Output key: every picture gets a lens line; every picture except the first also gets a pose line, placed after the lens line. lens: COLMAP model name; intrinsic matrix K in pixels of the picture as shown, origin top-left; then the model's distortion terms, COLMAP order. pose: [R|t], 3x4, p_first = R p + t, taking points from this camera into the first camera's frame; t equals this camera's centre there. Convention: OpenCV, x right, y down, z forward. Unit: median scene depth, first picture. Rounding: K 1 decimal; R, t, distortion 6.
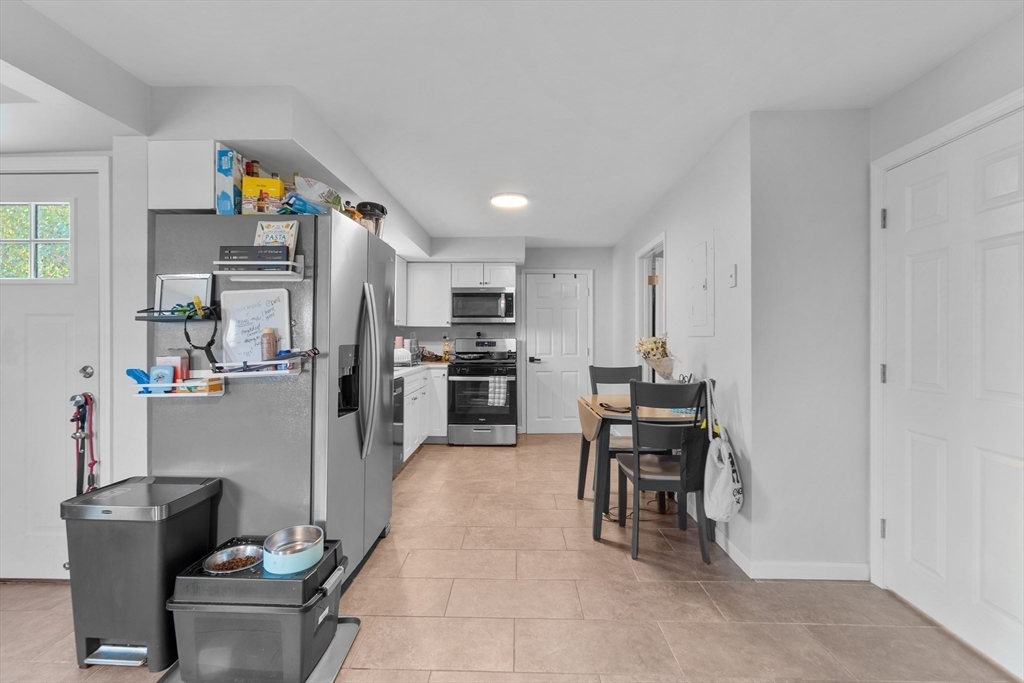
lens RADIAL K [[431.5, 0, 511.6], [0, 431.5, 339.0], [0, 0, 1]] dist [-0.001668, -0.000093]
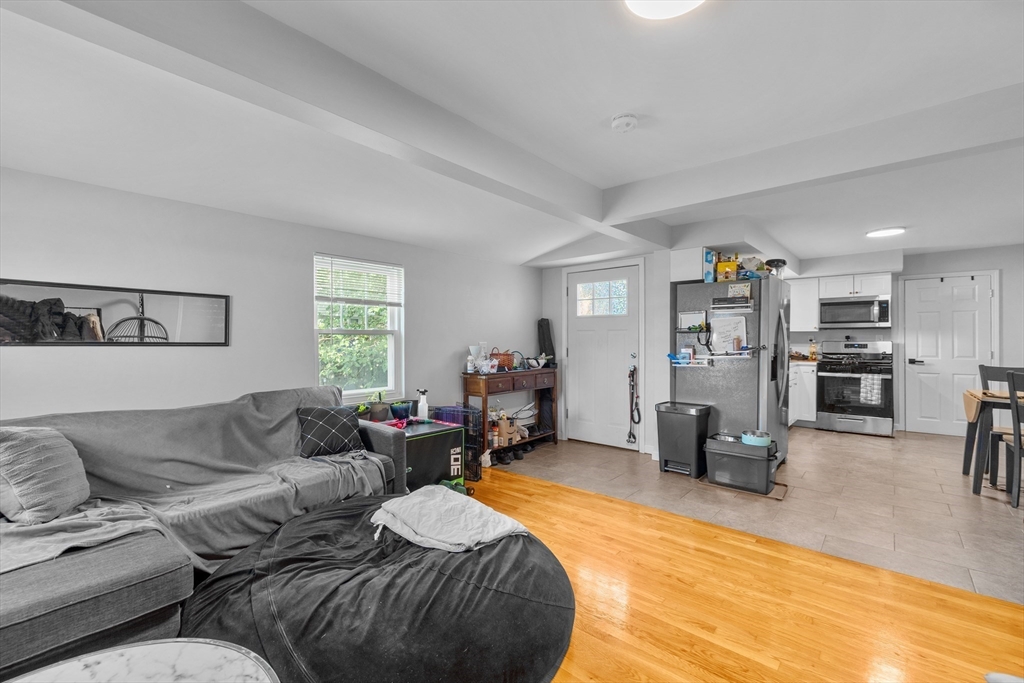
lens RADIAL K [[431.5, 0, 503.6], [0, 431.5, 339.4], [0, 0, 1]] dist [-0.001668, -0.000093]
pose [[0.752781, -0.001613, -0.658269, -0.012647], [-0.002627, 0.999982, -0.005455, 0.002974], [0.658265, 0.005836, 0.752763, -0.508688]]
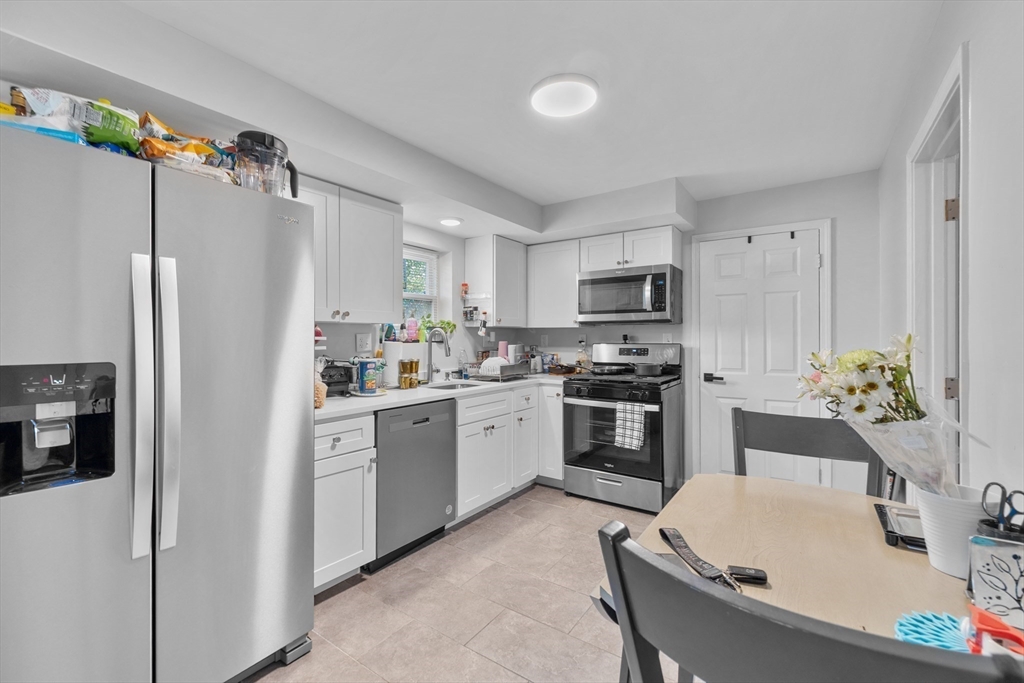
lens RADIAL K [[431.5, 0, 507.5], [0, 431.5, 340.5], [0, 0, 1]] dist [-0.001668, -0.000093]
pose [[0.828099, 0.000385, -0.560582, 0.178604], [-0.000224, 1.000000, 0.000357, -0.007135], [0.560582, -0.000170, 0.828099, 0.364069]]
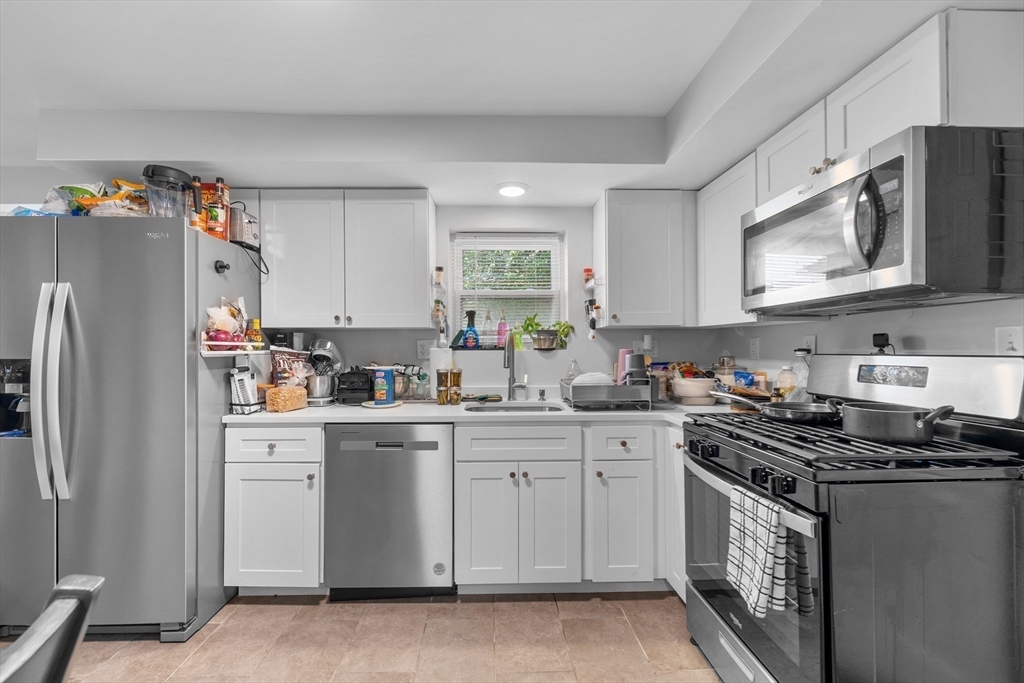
lens RADIAL K [[431.5, 0, 503.8], [0, 431.5, 342.9], [0, 0, 1]] dist [-0.001668, -0.000093]
pose [[0.046129, -0.016103, -0.998806, 0.233879], [-0.003538, 0.999861, -0.016283, -0.003720], [0.998929, 0.004284, 0.046066, 0.833459]]
